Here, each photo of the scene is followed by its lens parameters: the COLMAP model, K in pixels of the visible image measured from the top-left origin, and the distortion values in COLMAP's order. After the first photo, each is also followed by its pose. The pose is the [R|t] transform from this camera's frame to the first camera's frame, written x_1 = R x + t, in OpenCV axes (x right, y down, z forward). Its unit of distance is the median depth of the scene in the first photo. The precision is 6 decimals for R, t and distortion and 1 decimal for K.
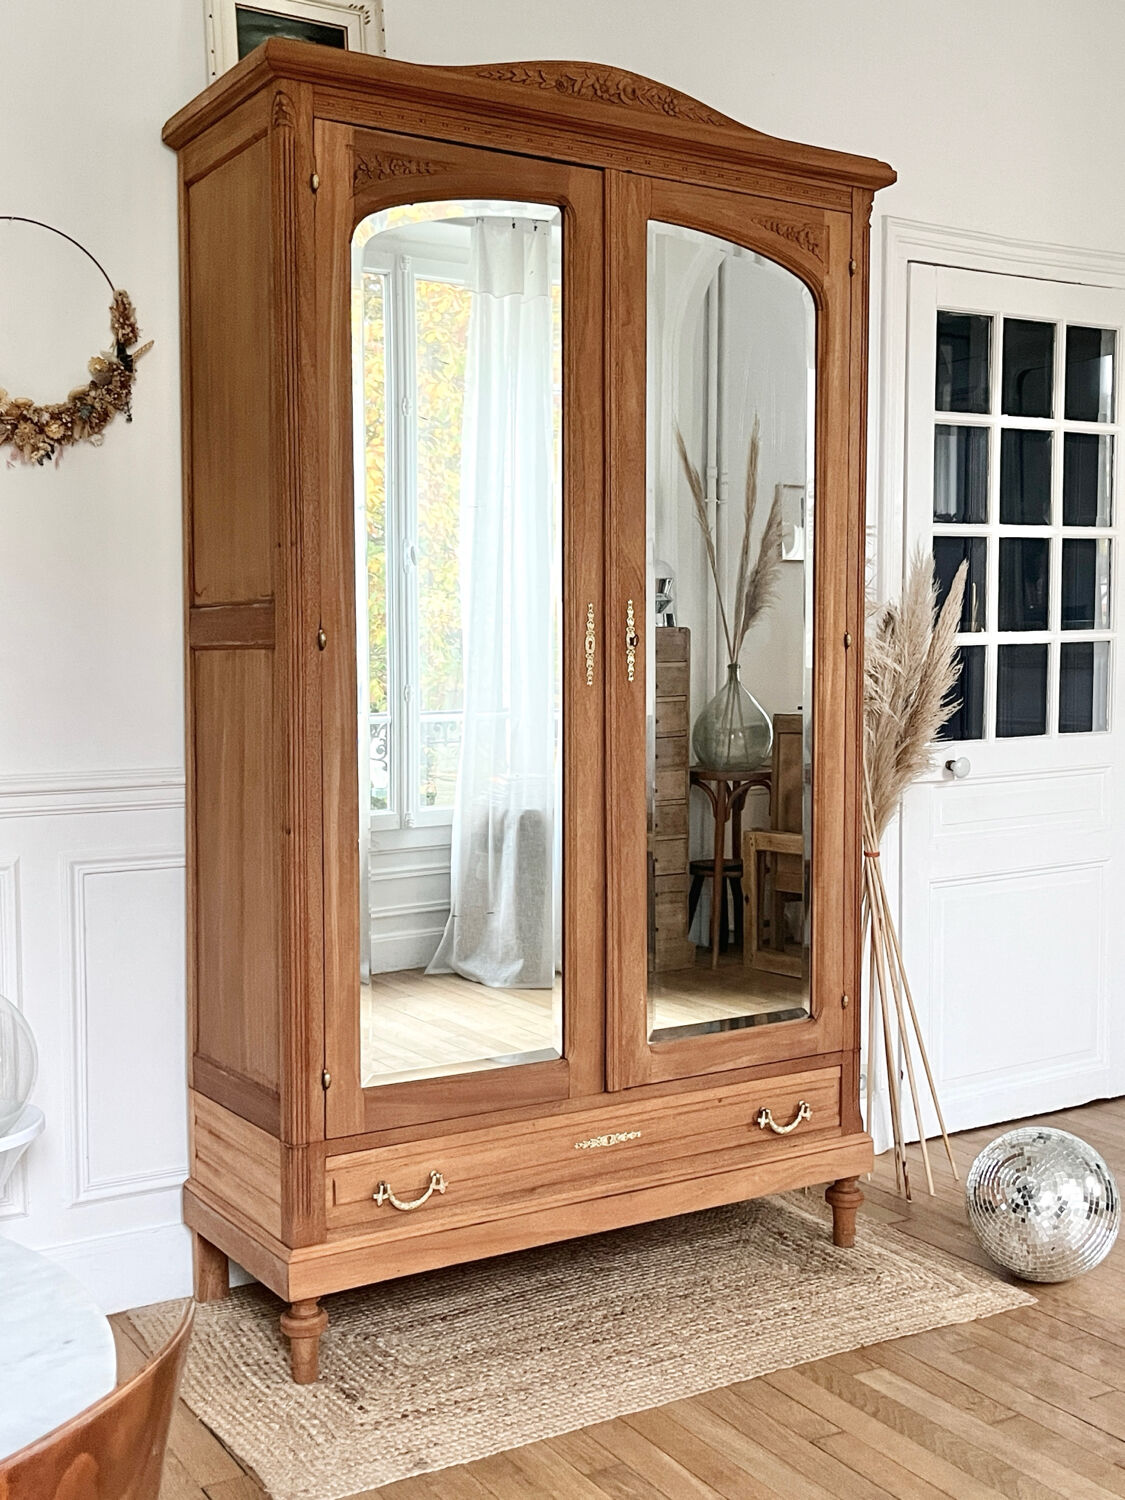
lens RADIAL K [[1666.7, 0, 556.6], [0, 1666.7, 760.6], [0, 0, 1]] dist [0.022728, 0.000000]
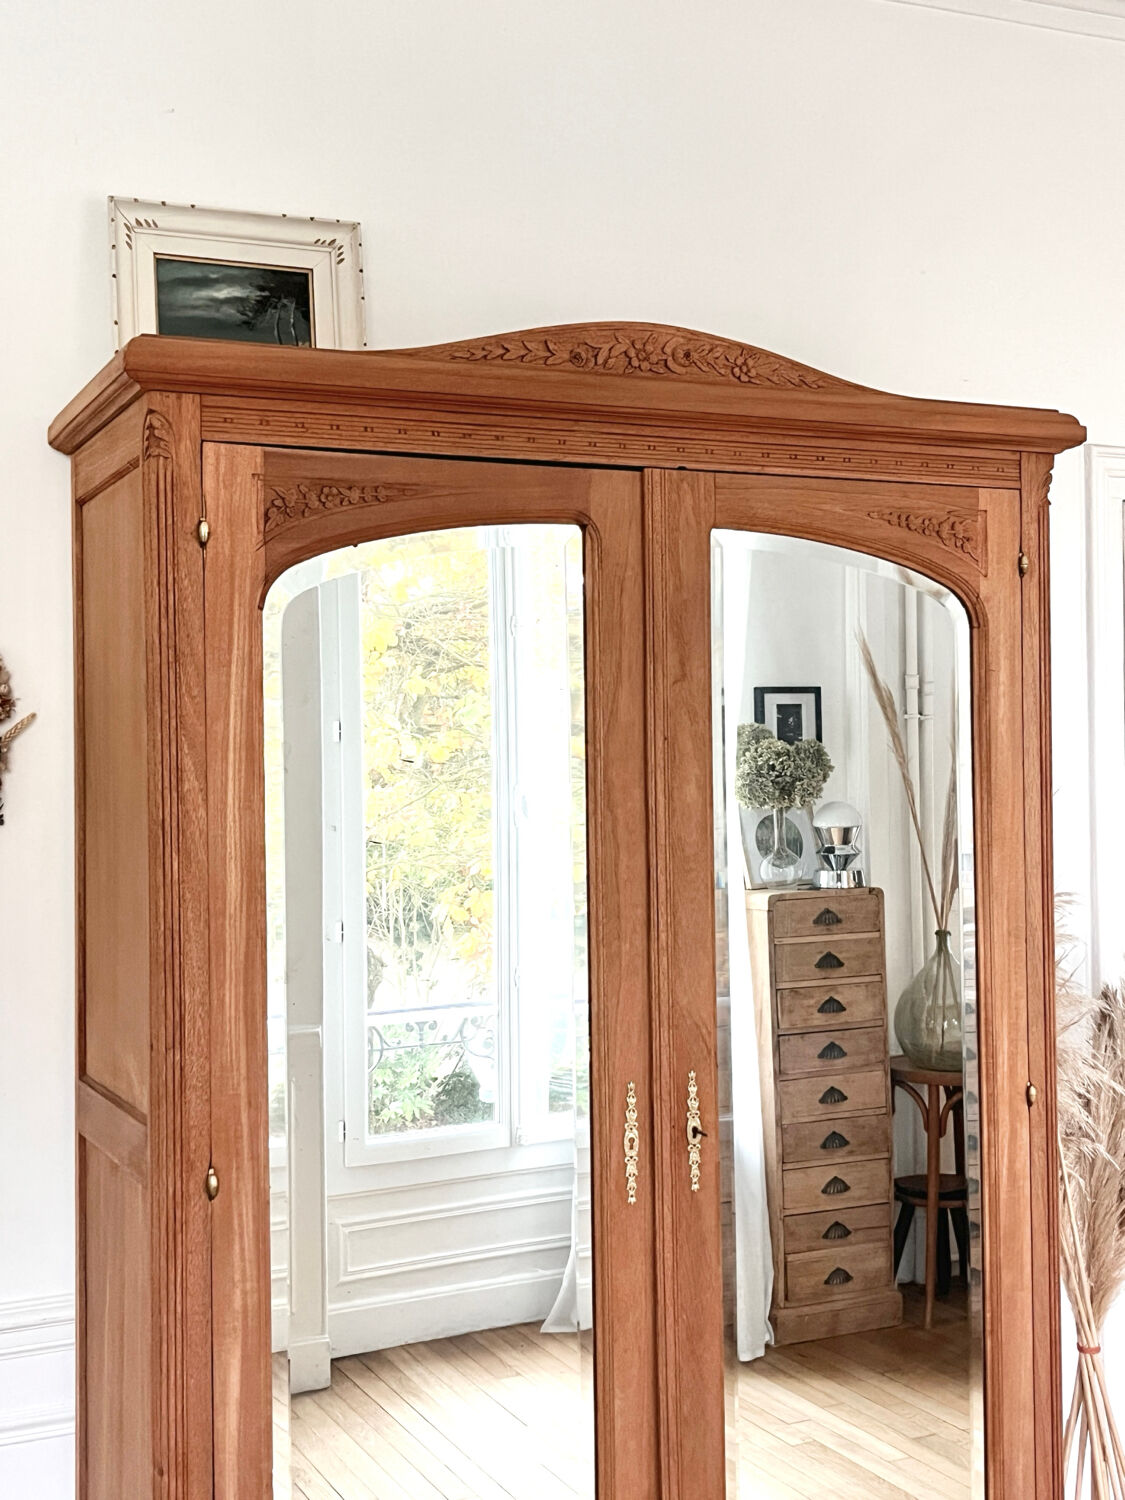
lens RADIAL K [[1833.7, 0, 558.6], [0, 1833.7, 753.2], [0, 0, 1]] dist [0.068894, 0.000000]
pose [[0.991732, -0.011891, -0.127777, 0.089355], [0.003234, 0.997697, -0.067751, -0.179142], [0.128288, 0.066777, 0.989486, 0.234425]]
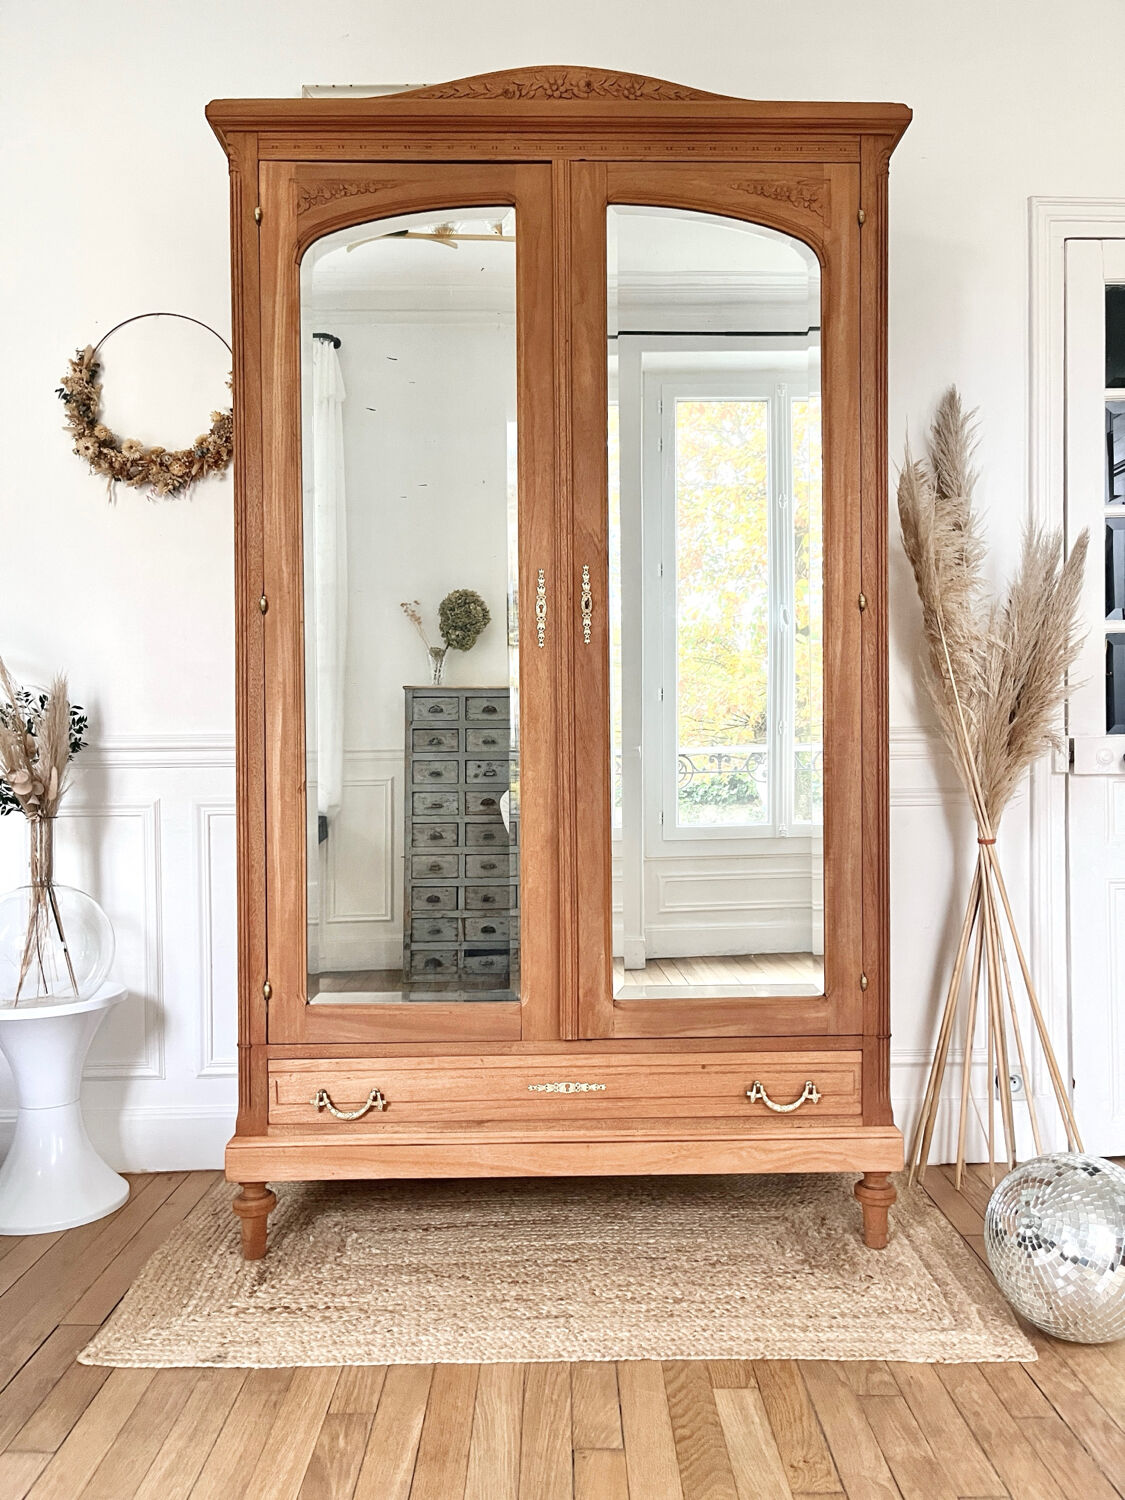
lens RADIAL K [[1126.1, 0, 570.5], [0, 1126.1, 756.5], [0, 0, 1]] dist [0.034825, -0.035077]
pose [[0.861117, 0.000877, -0.508406, 0.399865], [-0.028355, 0.998525, -0.046304, 0.056775], [0.507615, 0.054289, 0.859872, 0.400288]]
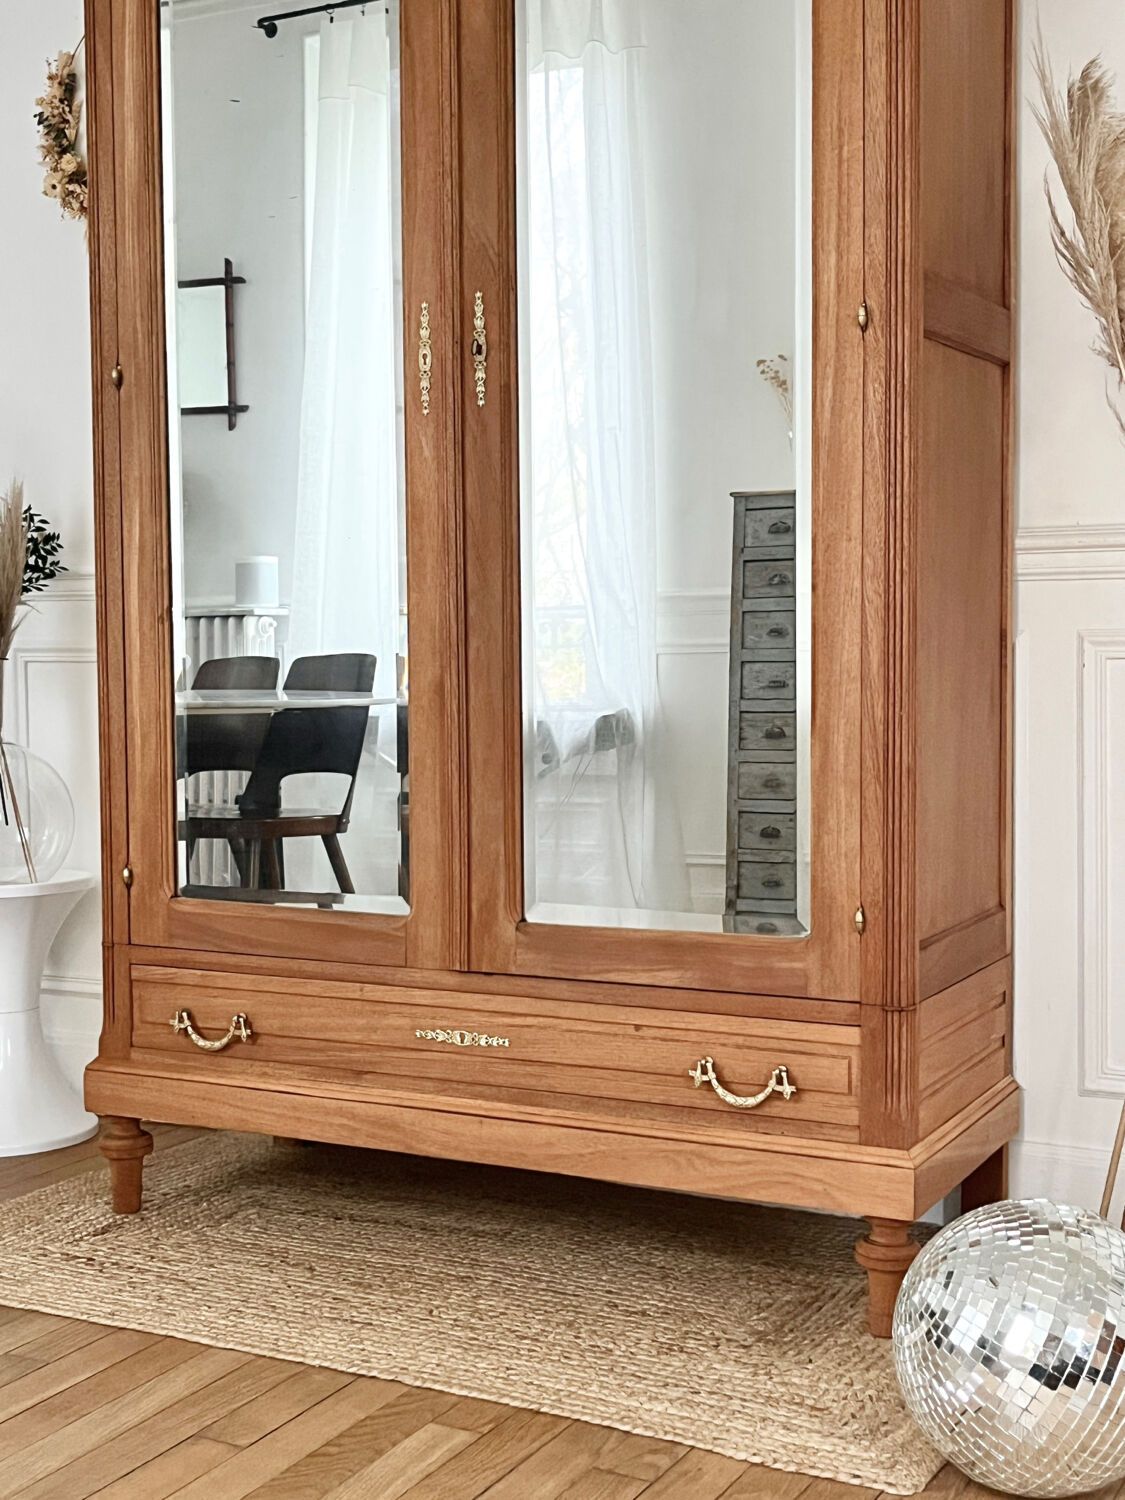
lens RADIAL K [[1955.2, 0, 591.6], [0, 1955.2, 744.0], [0, 0, 1]] dist [0.043821, 0.000000]
pose [[0.521221, 0.046725, -0.852141, 0.812262], [-0.052555, 0.998362, 0.022597, 0.078150], [0.851802, 0.033006, 0.522823, 0.612372]]
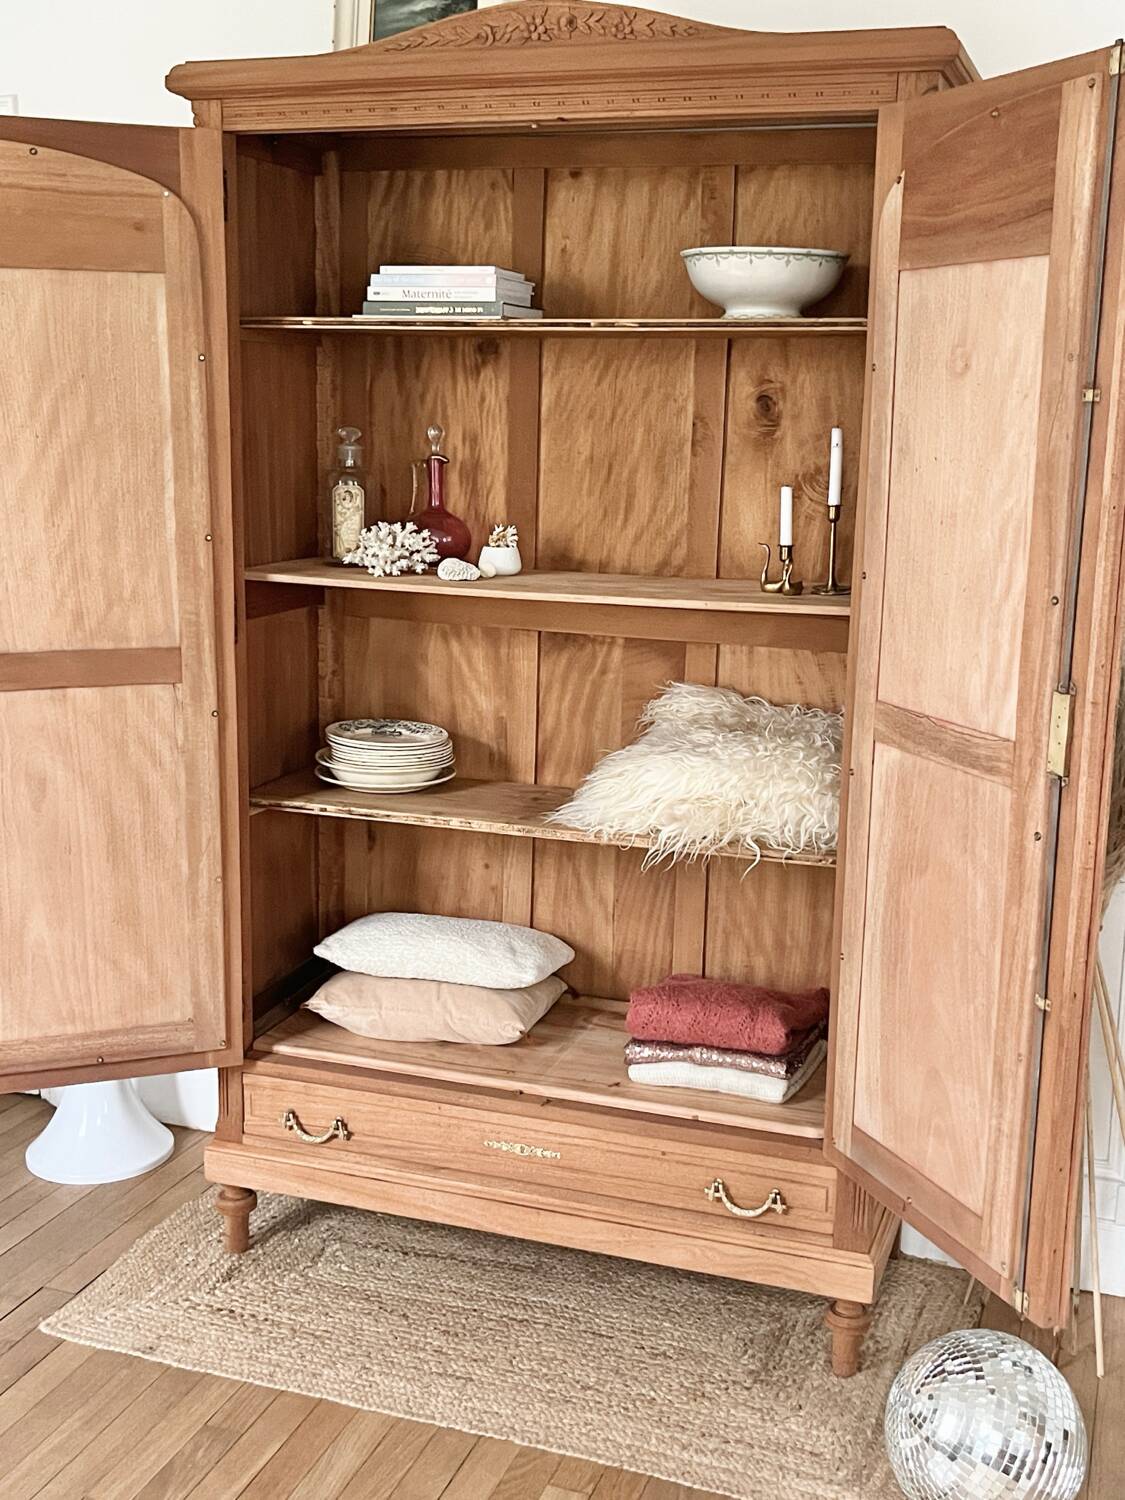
lens RADIAL K [[1666.7, 0, 597.1], [0, 1666.7, 737.3], [0, 0, 1]] dist [0.022728, 0.000000]
pose [[0.638763, 0.167604, -0.750927, 0.771252], [-0.074799, 0.984890, 0.156197, -0.169202], [0.765759, -0.043605, 0.641648, 0.432745]]
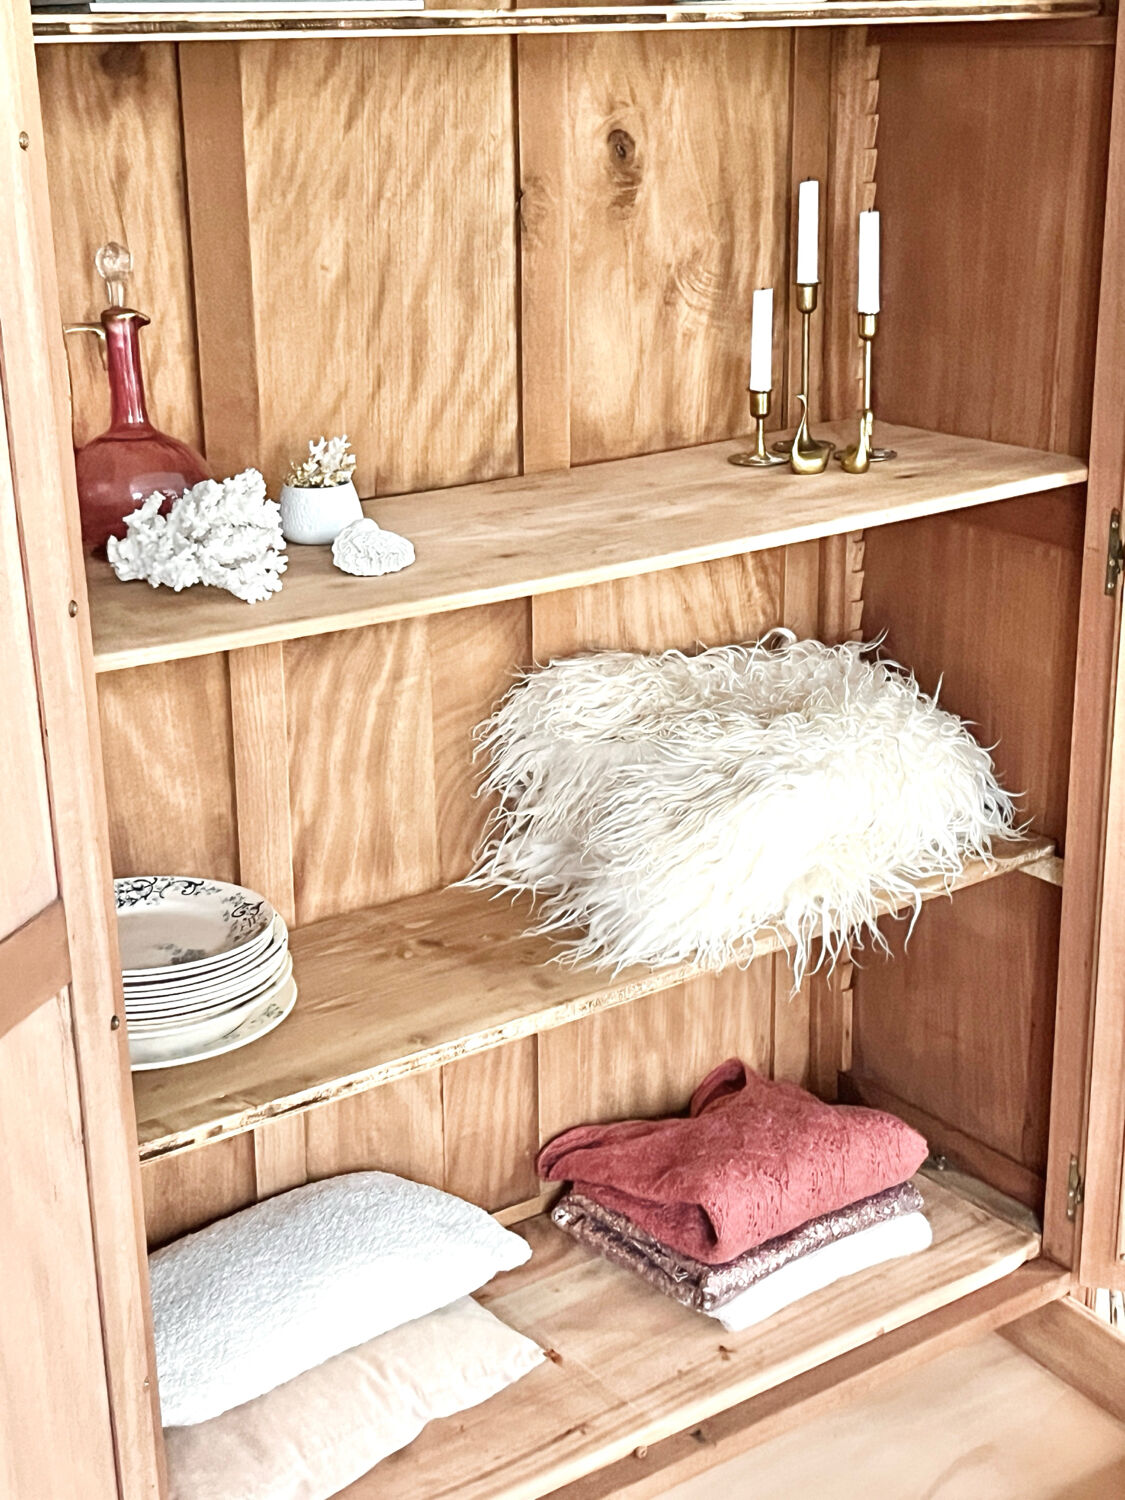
lens RADIAL K [[2128.3, 0, 575.5], [0, 2128.3, 751.8], [0, 0, 1]] dist [0.034726, 0.000000]
pose [[0.997802, -0.034899, 0.056324, -0.033350], [0.019417, 0.966740, 0.255023, -0.204225], [-0.063351, -0.253368, 0.965293, 0.407582]]
